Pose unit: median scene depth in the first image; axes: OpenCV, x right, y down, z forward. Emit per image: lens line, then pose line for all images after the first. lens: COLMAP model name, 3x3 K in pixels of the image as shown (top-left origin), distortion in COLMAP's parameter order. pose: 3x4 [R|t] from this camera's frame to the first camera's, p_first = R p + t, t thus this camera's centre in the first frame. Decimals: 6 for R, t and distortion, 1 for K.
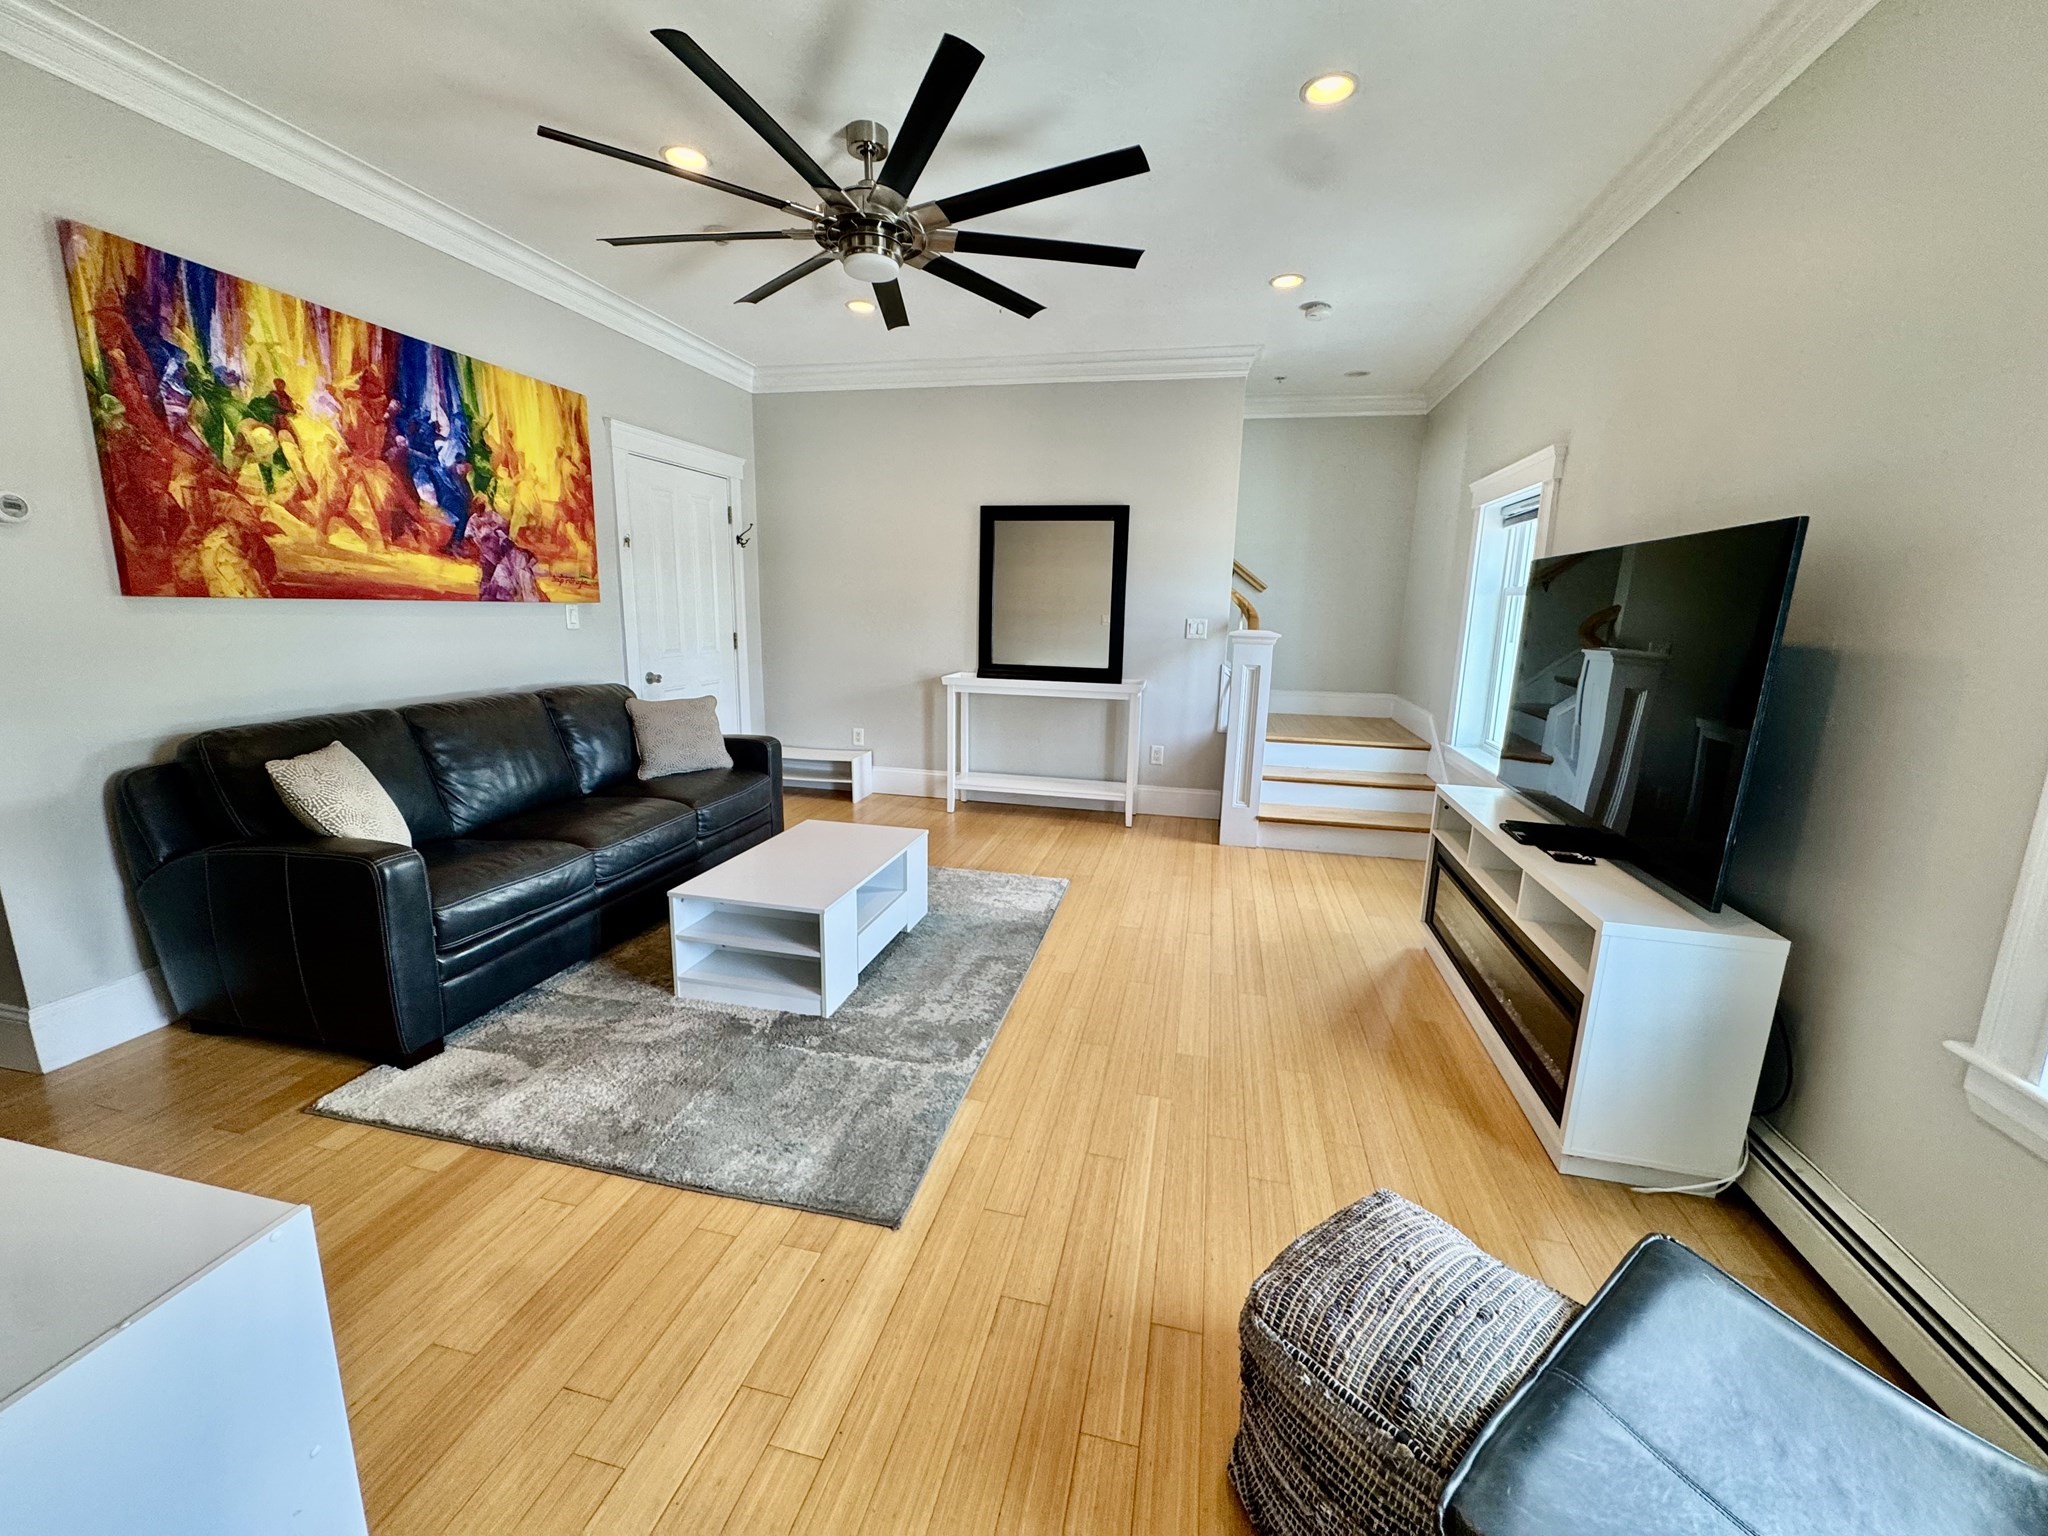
lens RADIAL K [[815.3, 0, 1026.0], [0, 815.3, 765.4], [0, 0, 1]] dist [-0.002625, 0.000048]
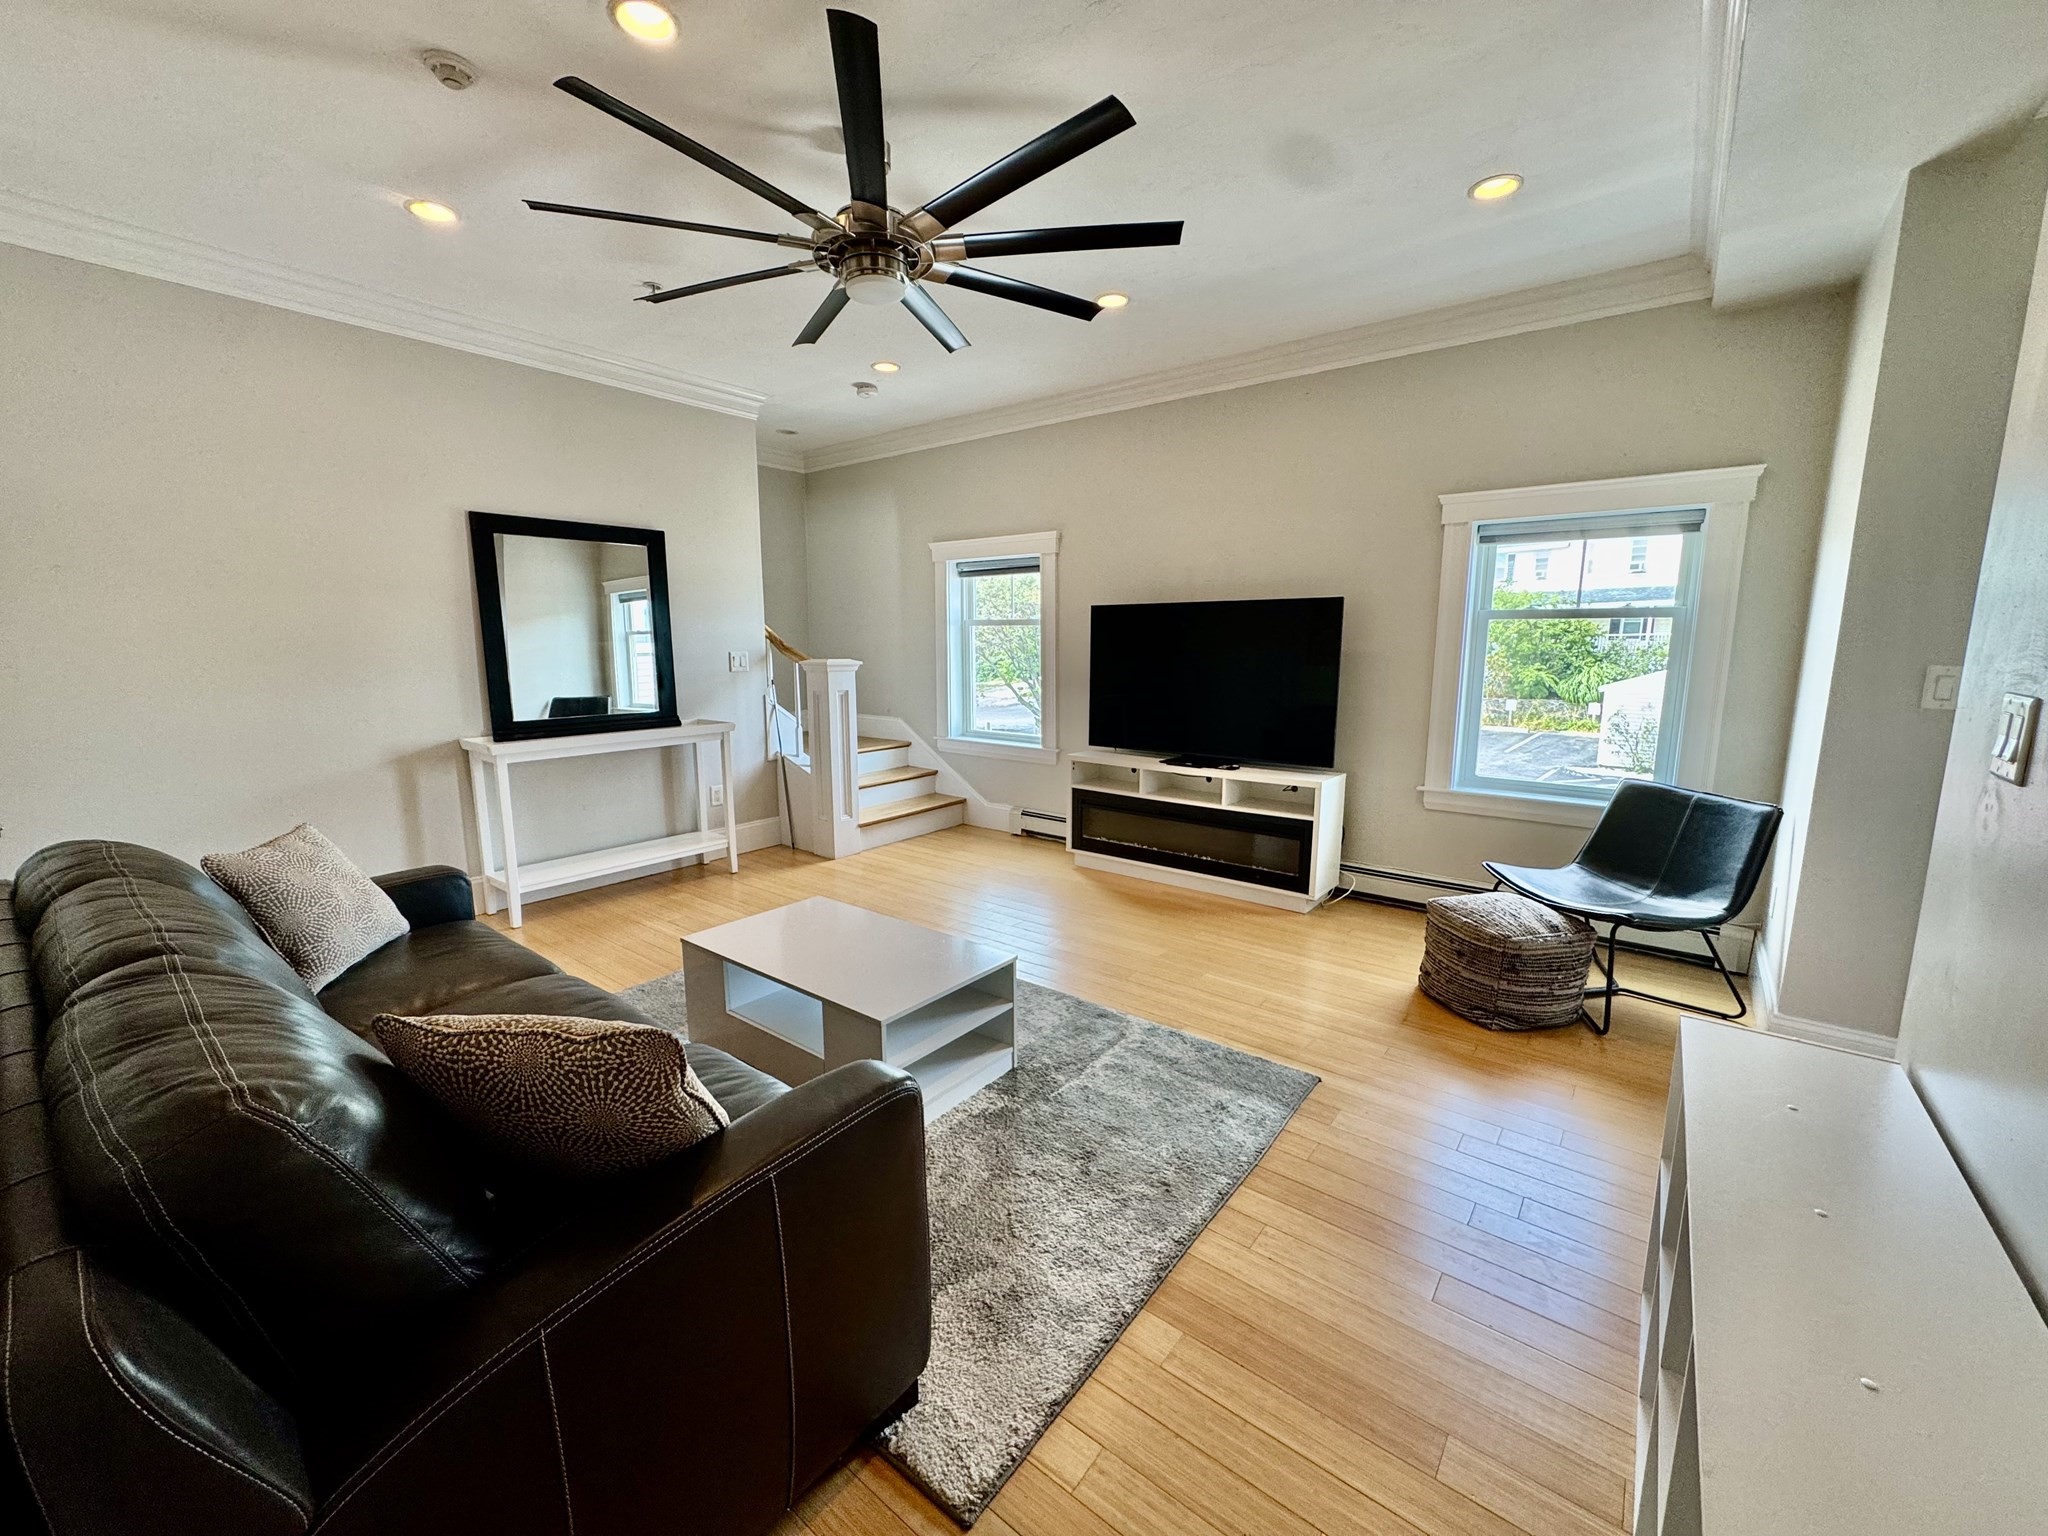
lens RADIAL K [[815.3, 0, 1026.0], [0, 815.3, 765.4], [0, 0, 1]] dist [-0.002625, 0.000048]
pose [[0.428054, -0.165323, 0.888504, -0.685321], [0.187499, 0.977981, 0.091640, -0.086935], [-0.884089, 0.127367, 0.449626, 0.327186]]
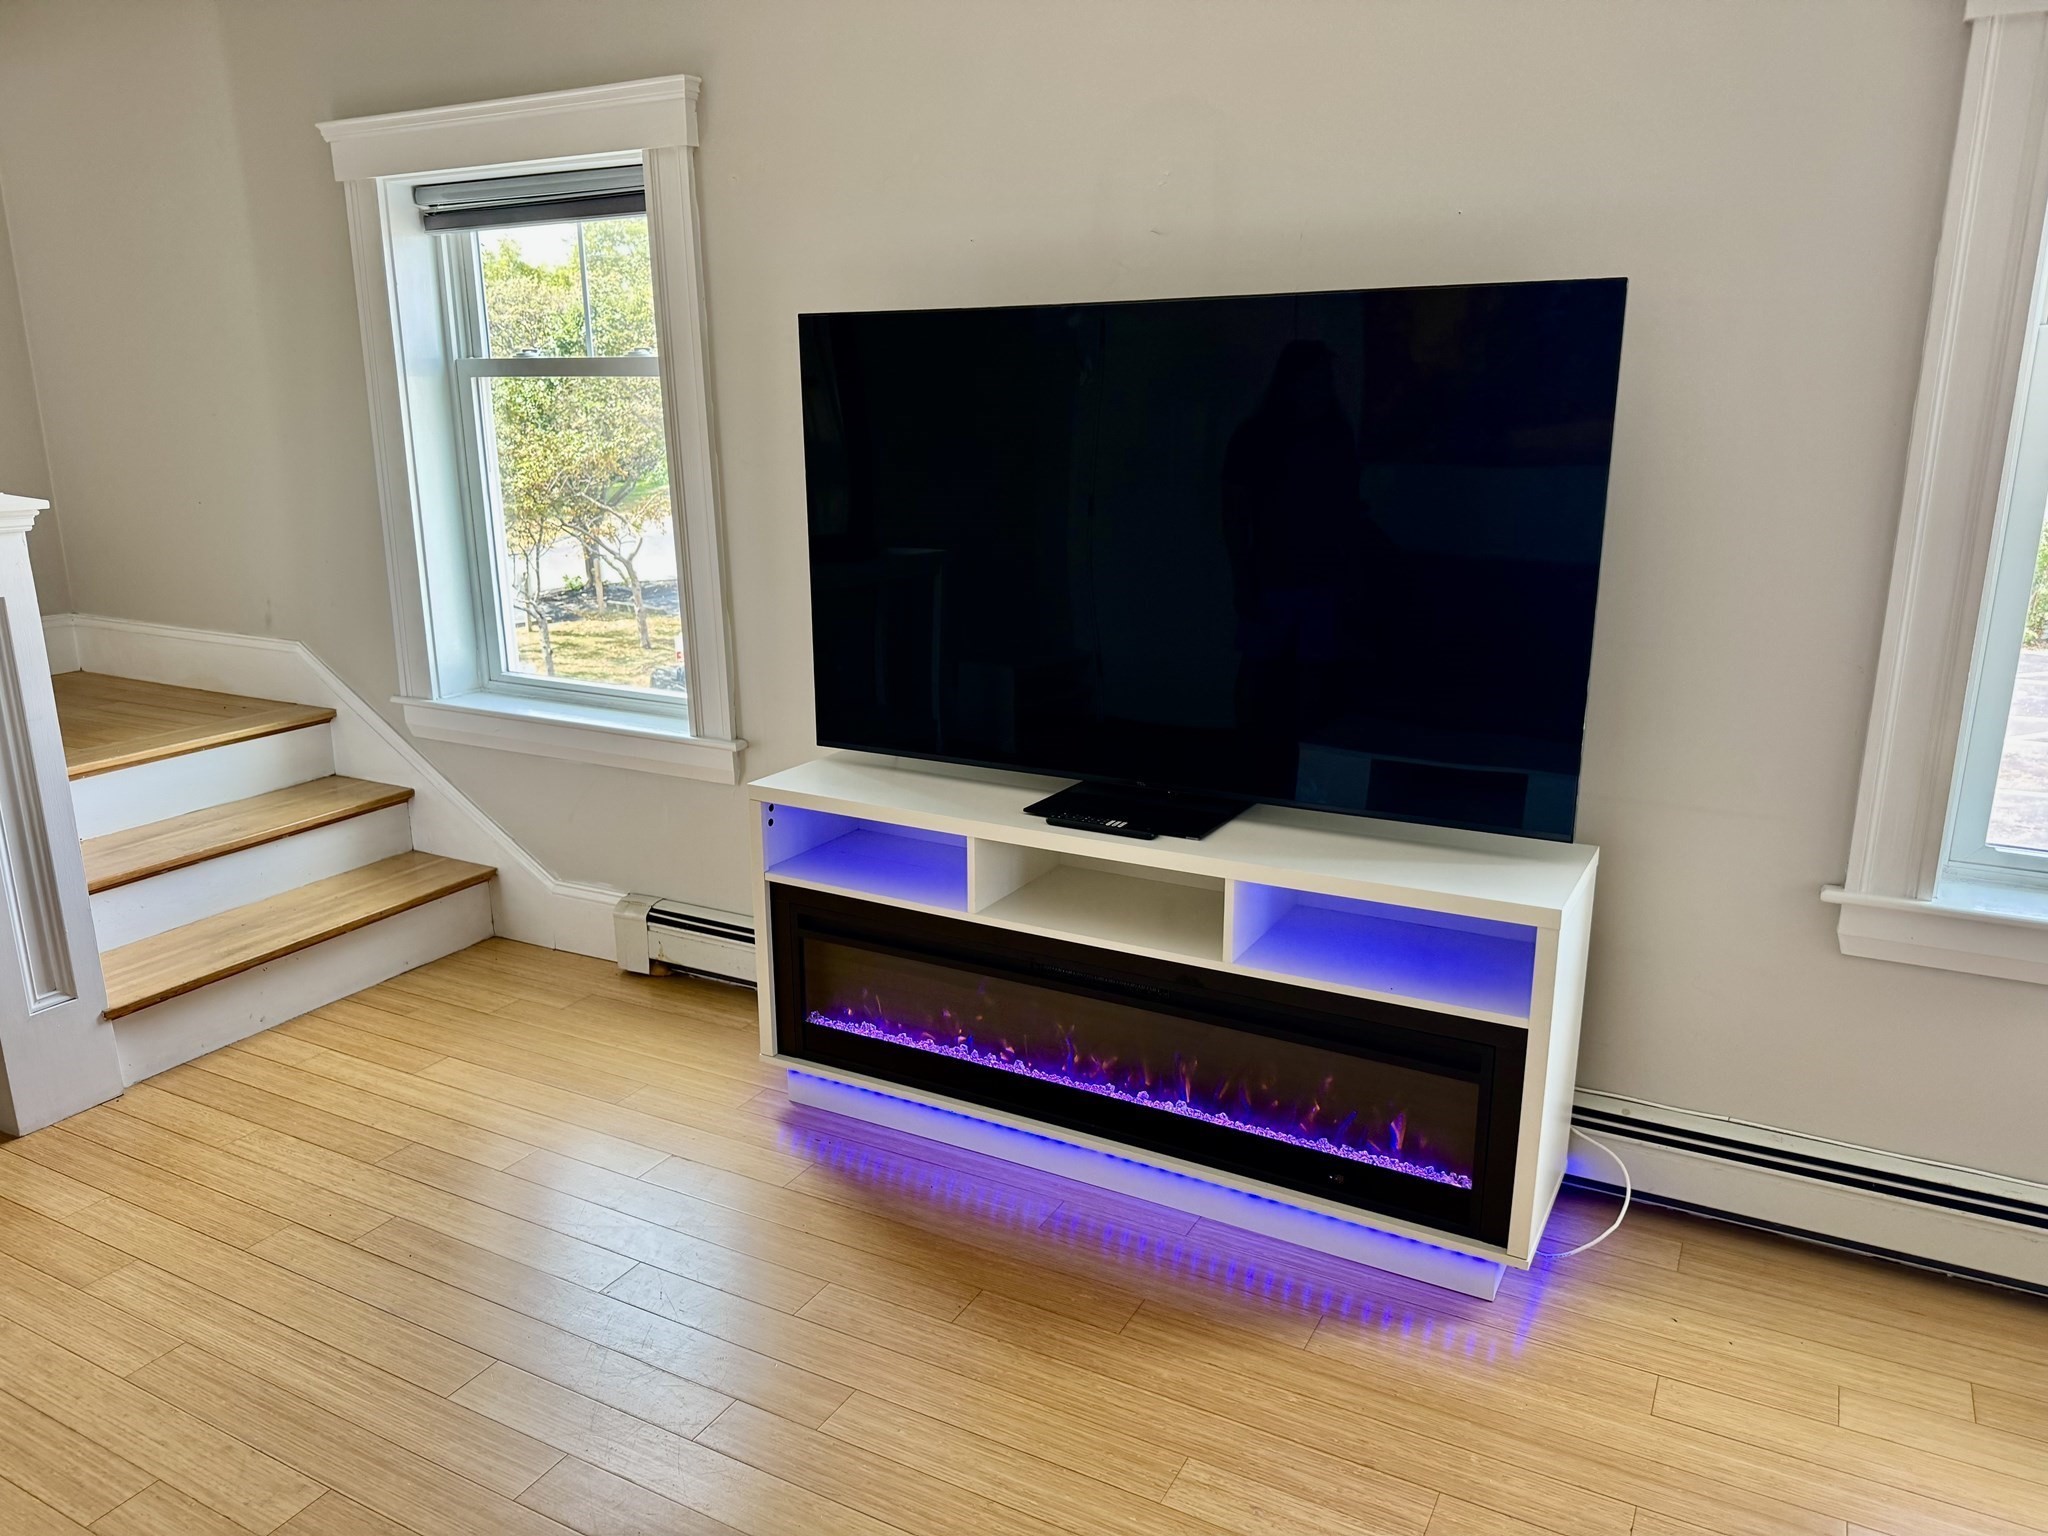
lens RADIAL K [[1478.3, 0, 1024.0], [0, 1478.3, 768.0], [0, 0, 1]] dist [0.038272, -0.001350]
pose [[0.276529, -0.266733, 0.923247, -0.209230], [0.202549, 0.955305, 0.215328, -0.113827], [-0.939418, 0.127459, 0.318197, 0.458421]]
